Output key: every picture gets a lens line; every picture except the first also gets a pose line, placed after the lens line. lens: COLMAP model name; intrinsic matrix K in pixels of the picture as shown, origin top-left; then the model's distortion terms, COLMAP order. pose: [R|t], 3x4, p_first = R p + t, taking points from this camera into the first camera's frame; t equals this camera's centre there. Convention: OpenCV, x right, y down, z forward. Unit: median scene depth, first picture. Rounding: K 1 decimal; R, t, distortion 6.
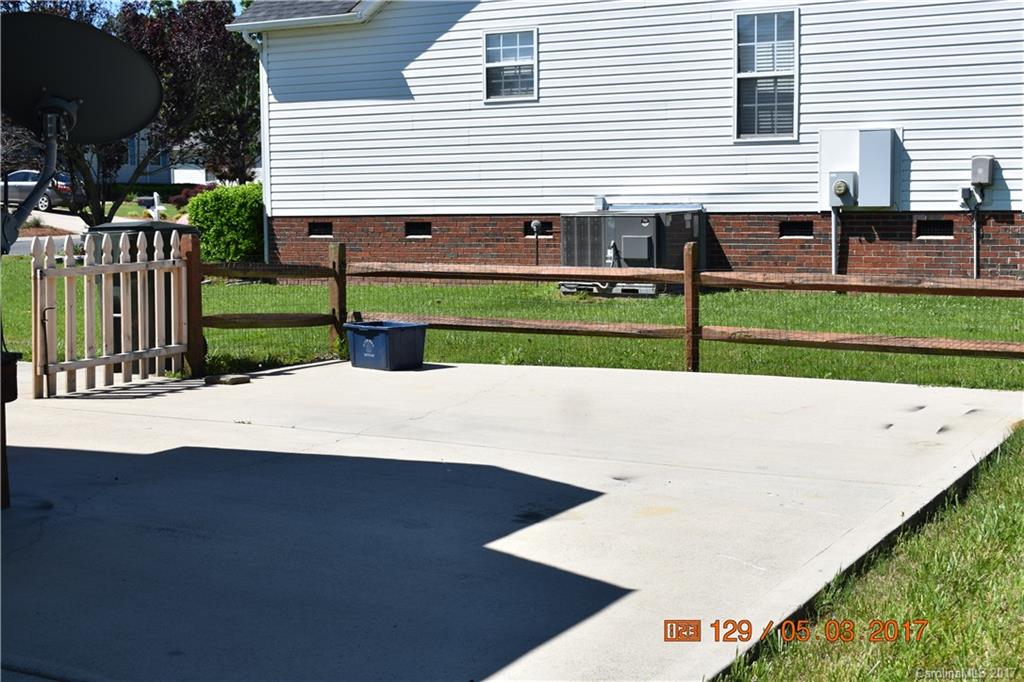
lens RADIAL K [[1460.2, 0, 512.0], [0, 1460.2, 341.0], [0, 0, 1]] dist [-0.003757, -0.068400]
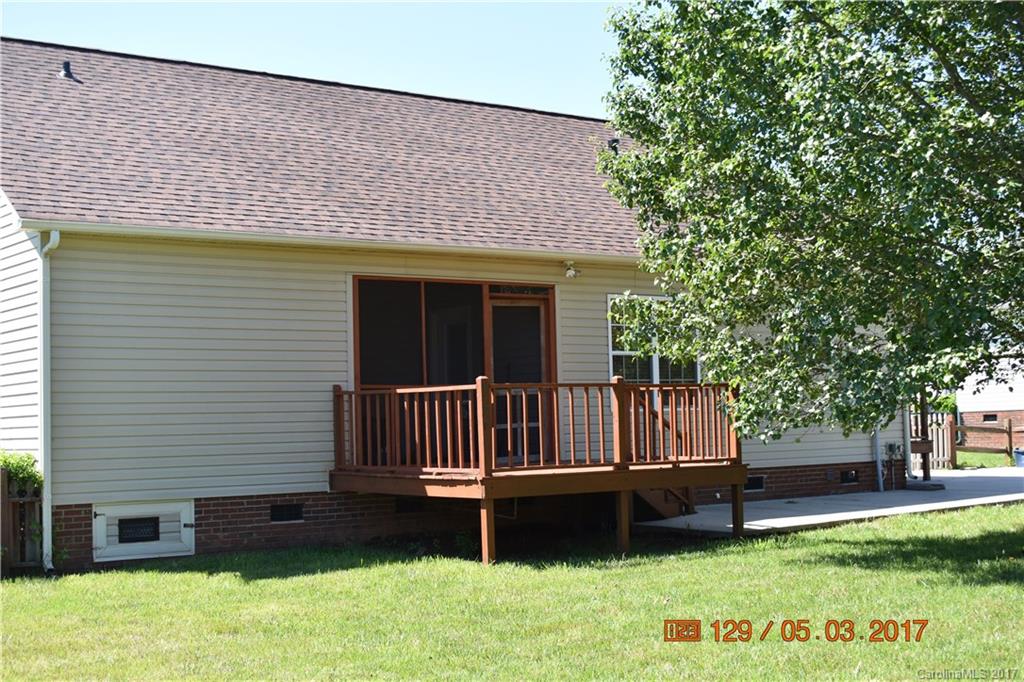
lens RADIAL K [[1460.2, 0, 512.0], [0, 1460.2, 341.0], [0, 0, 1]] dist [-0.003757, -0.068400]
pose [[0.908385, -0.049255, -0.415223, 0.142832], [-0.009189, 0.990446, -0.137593, 0.143452], [0.418033, 0.128803, 0.899254, -1.519897]]
